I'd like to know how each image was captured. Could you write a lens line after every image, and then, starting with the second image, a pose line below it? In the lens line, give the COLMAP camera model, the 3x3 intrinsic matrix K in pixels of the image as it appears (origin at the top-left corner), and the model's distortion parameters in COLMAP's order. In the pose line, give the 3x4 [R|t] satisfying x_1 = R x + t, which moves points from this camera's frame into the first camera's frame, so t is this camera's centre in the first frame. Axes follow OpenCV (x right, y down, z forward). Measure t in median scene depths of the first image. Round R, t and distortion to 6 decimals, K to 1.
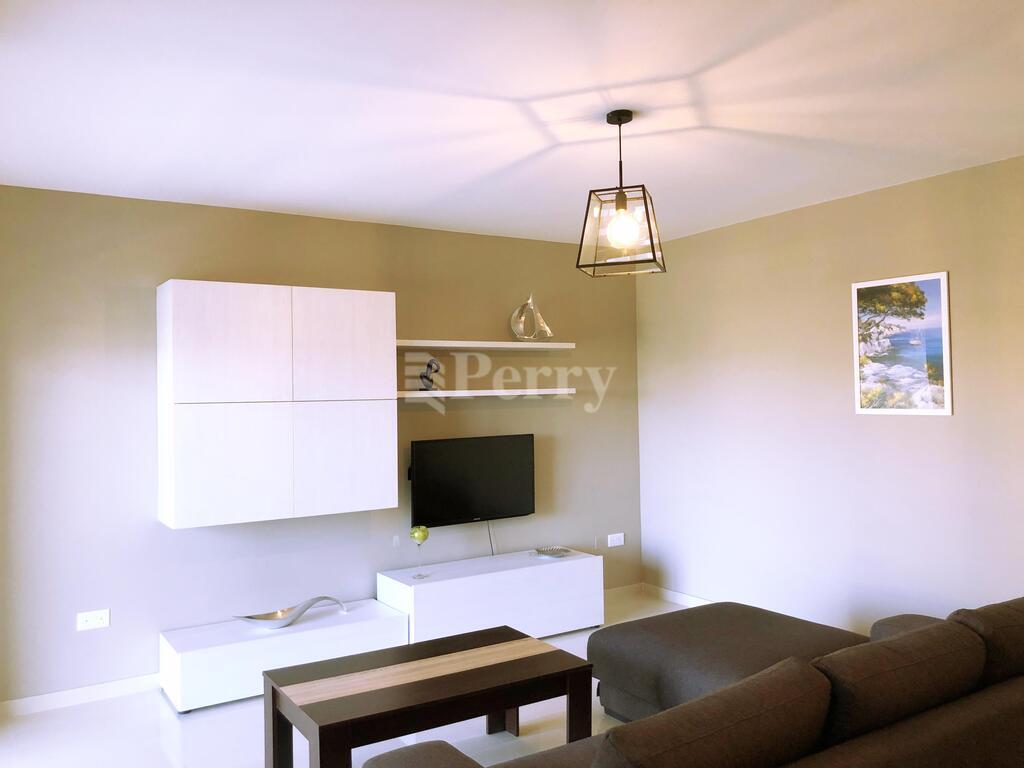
lens RADIAL K [[855.4, 0, 512.0], [0, 855.4, 384.0], [0, 0, 1]] dist [0.071012, -0.126741]
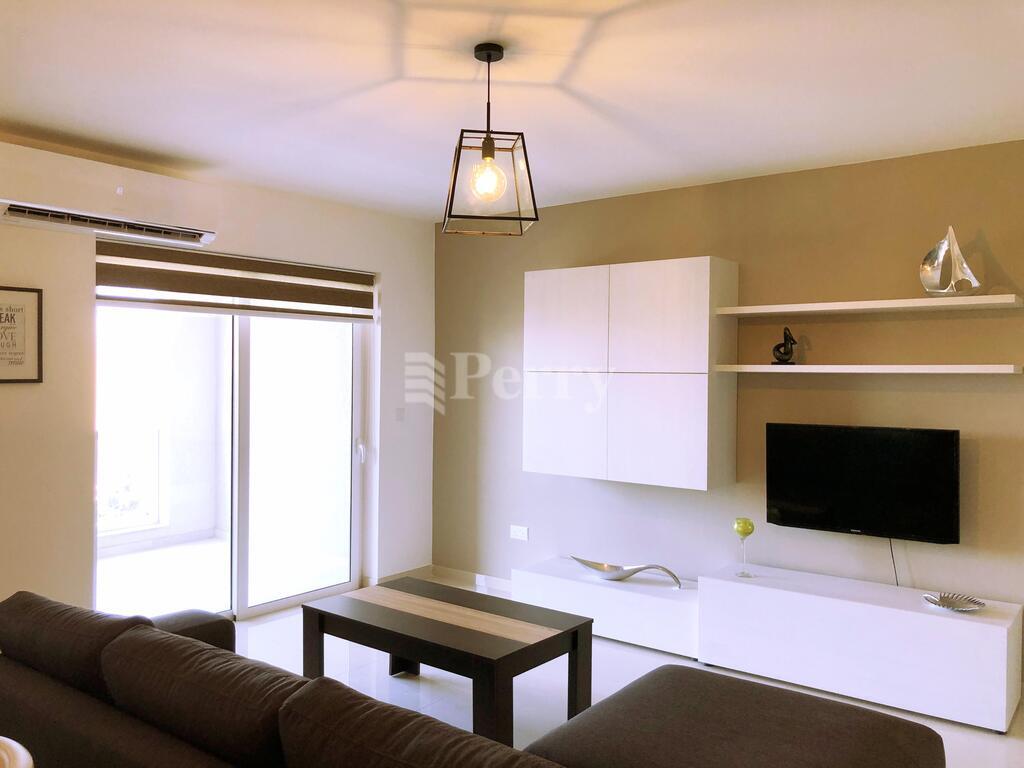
lens RADIAL K [[855.4, 0, 512.0], [0, 855.4, 384.0], [0, 0, 1]] dist [0.071012, -0.126741]
pose [[0.306153, 0.034001, -0.951375, 0.675796], [-0.004812, 0.999404, 0.034169, -0.001308], [0.951970, -0.005883, 0.306135, 0.518006]]
